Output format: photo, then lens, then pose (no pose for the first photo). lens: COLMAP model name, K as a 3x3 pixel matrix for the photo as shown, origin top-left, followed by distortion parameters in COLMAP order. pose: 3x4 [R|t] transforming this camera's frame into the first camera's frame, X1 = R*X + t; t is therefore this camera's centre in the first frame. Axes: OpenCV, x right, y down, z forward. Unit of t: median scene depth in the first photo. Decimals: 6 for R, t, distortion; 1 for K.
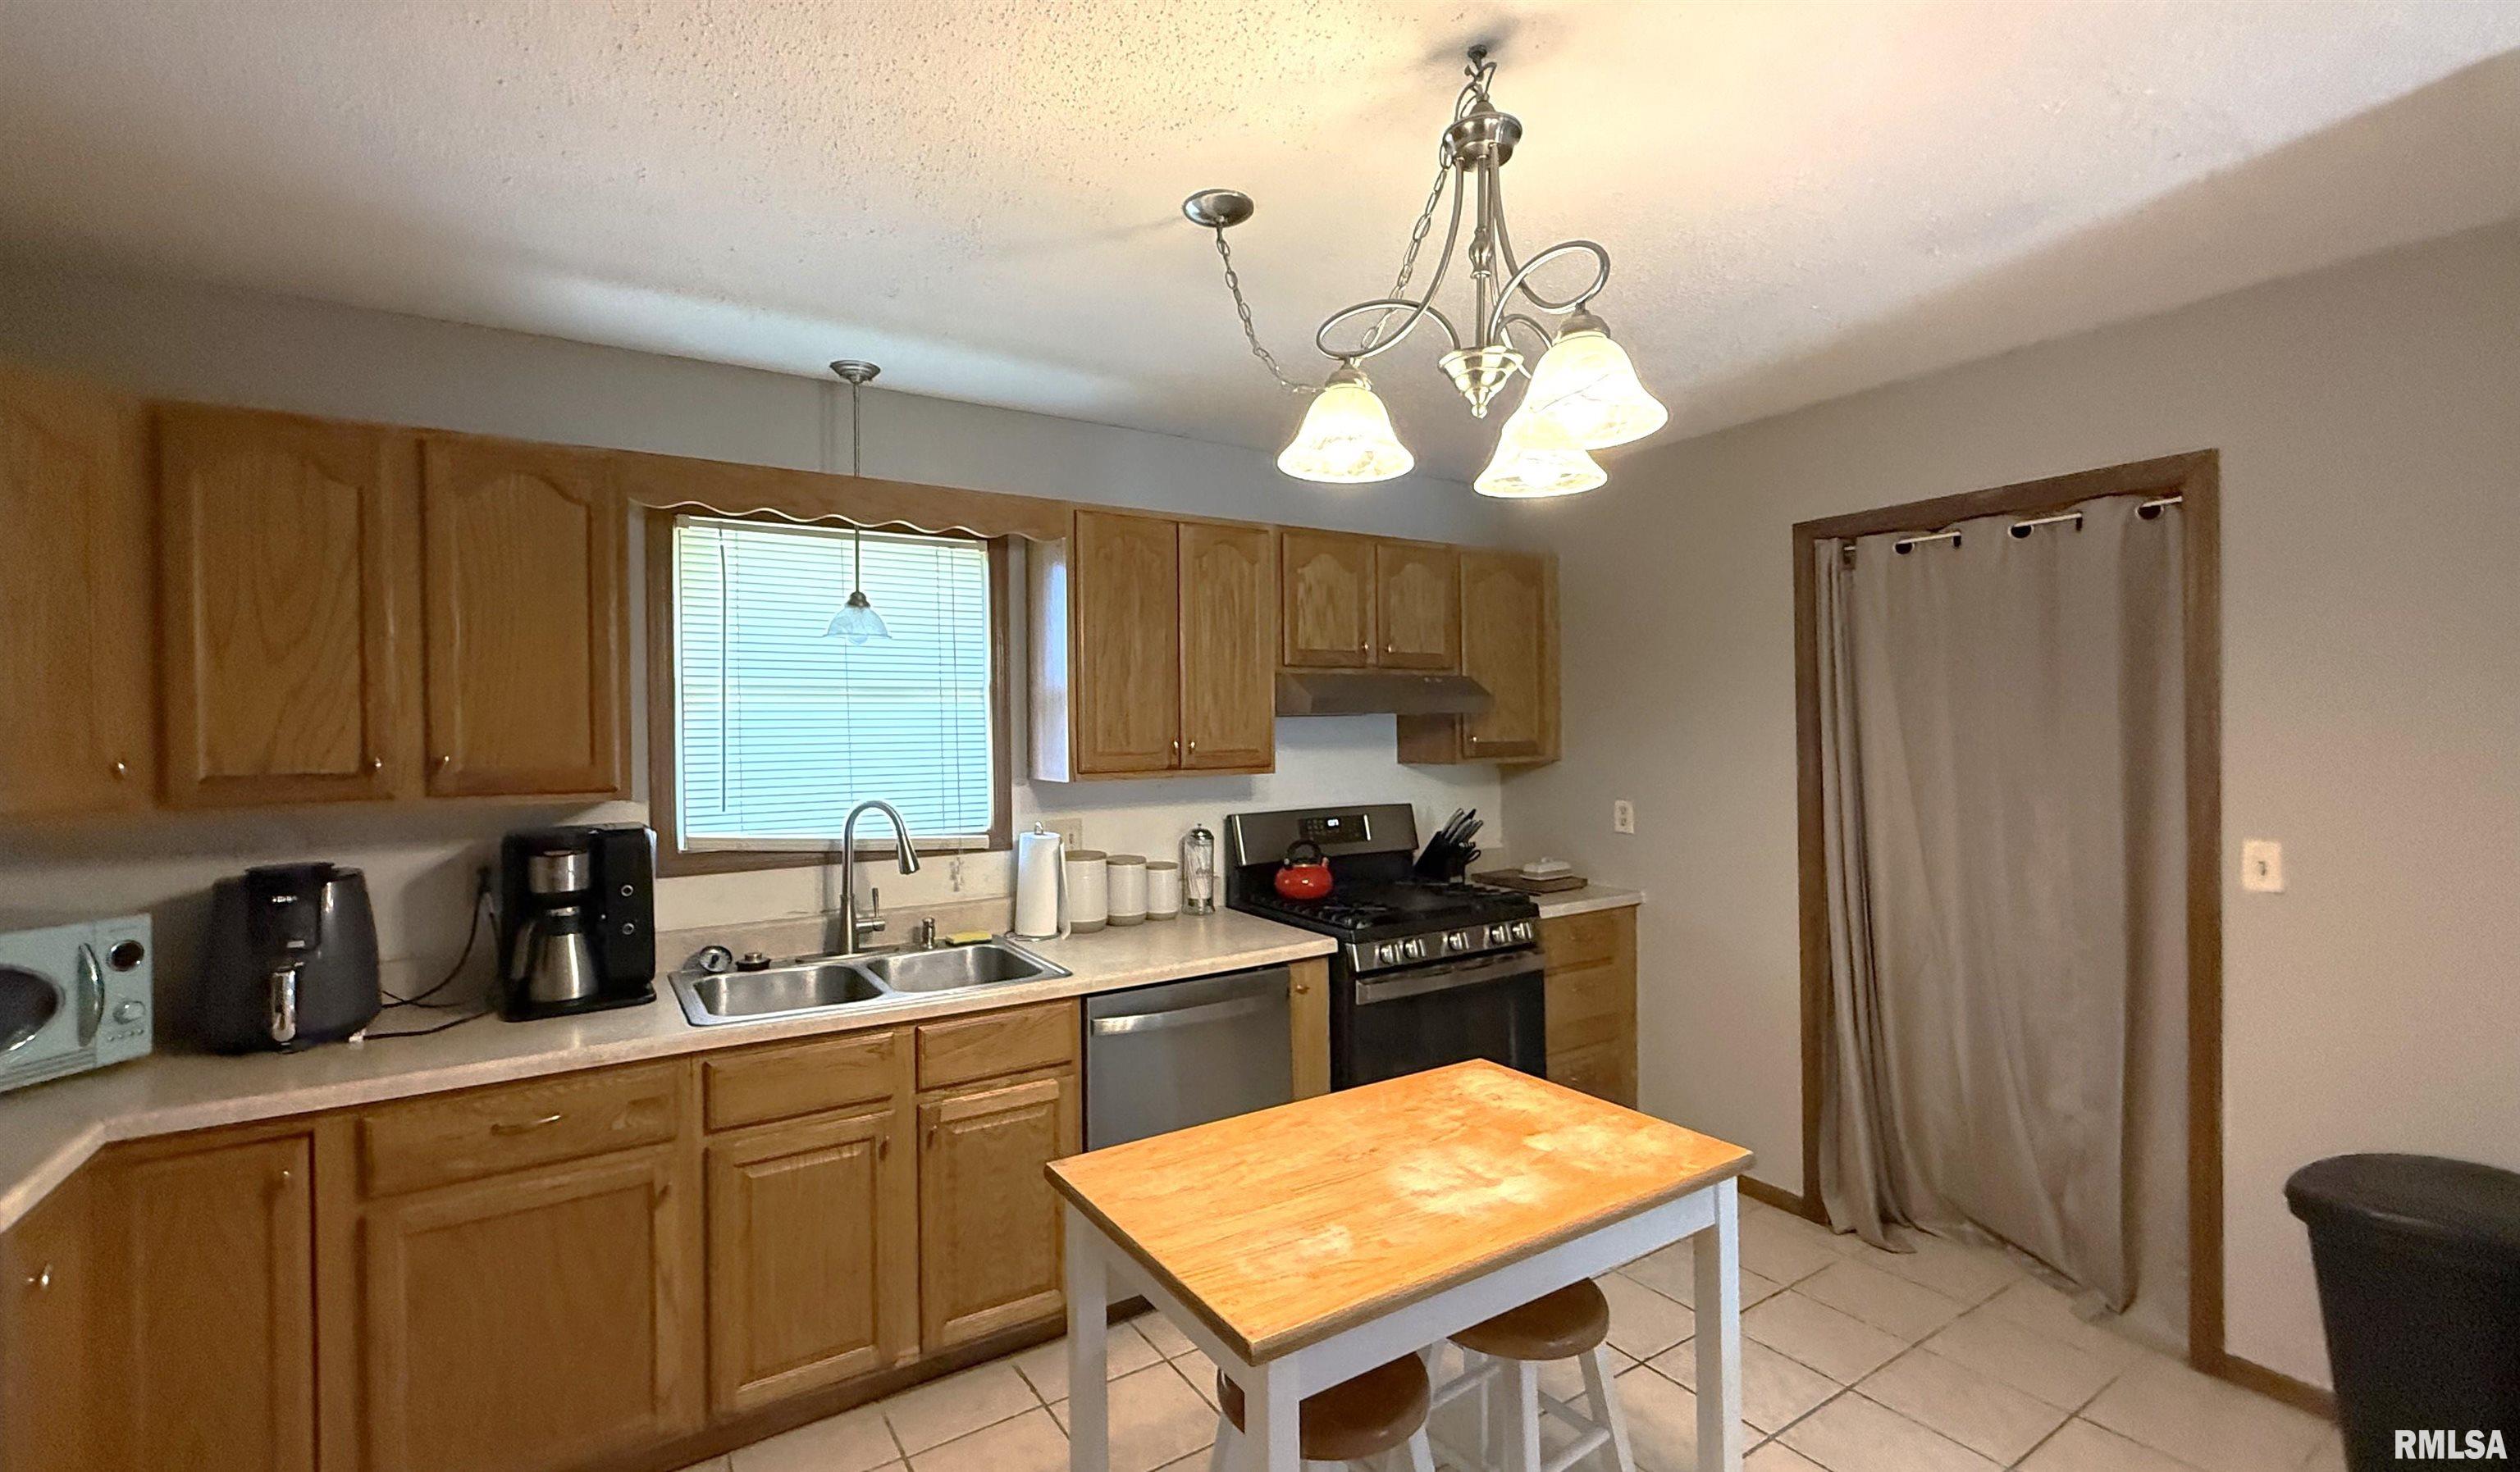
lens RADIAL K [[1069.8, 0, 1260.1], [0, 1069.8, 730.1], [0, 0, 1]] dist [-0.003262, -0.000391]
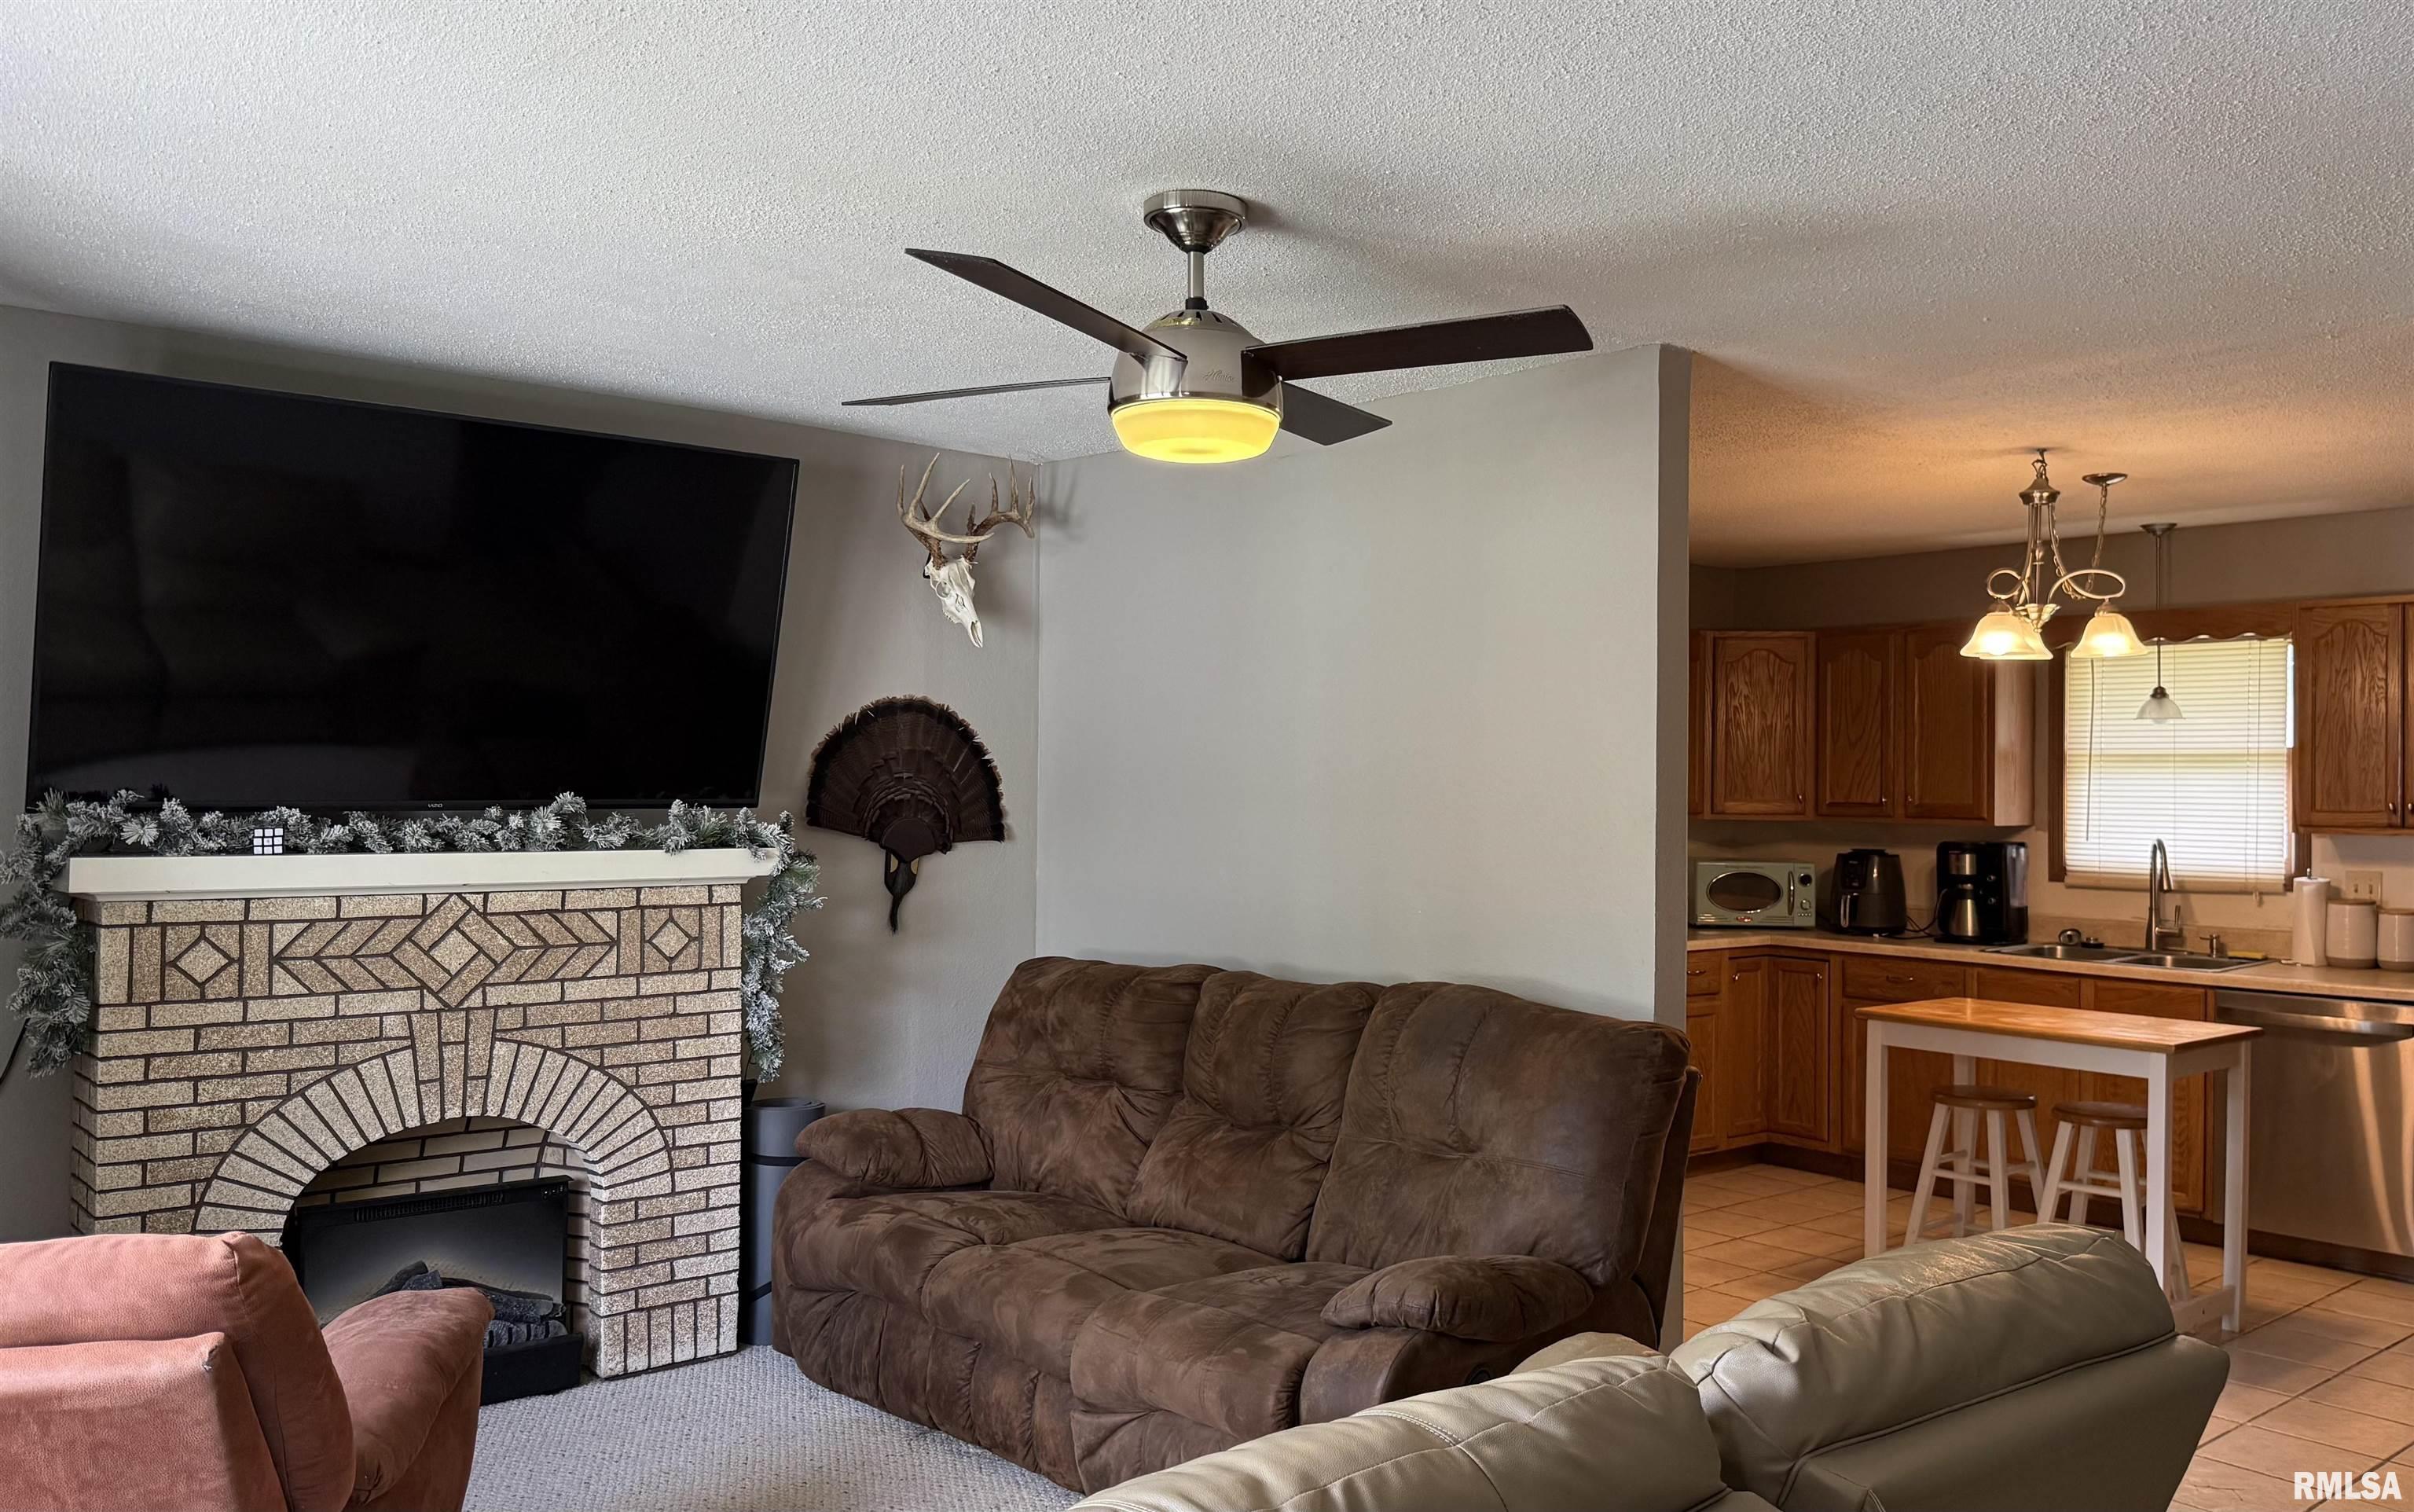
lens RADIAL K [[1984.0, 0, 1208.9], [0, 1984.0, 741.2], [0, 0, 1]] dist [-0.016055, -0.019754]
pose [[0.157436, -0.003230, -0.987524, 2.390823], [-0.015983, 0.999855, -0.005818, -0.031139], [0.987400, 0.016699, 0.157361, -0.758103]]
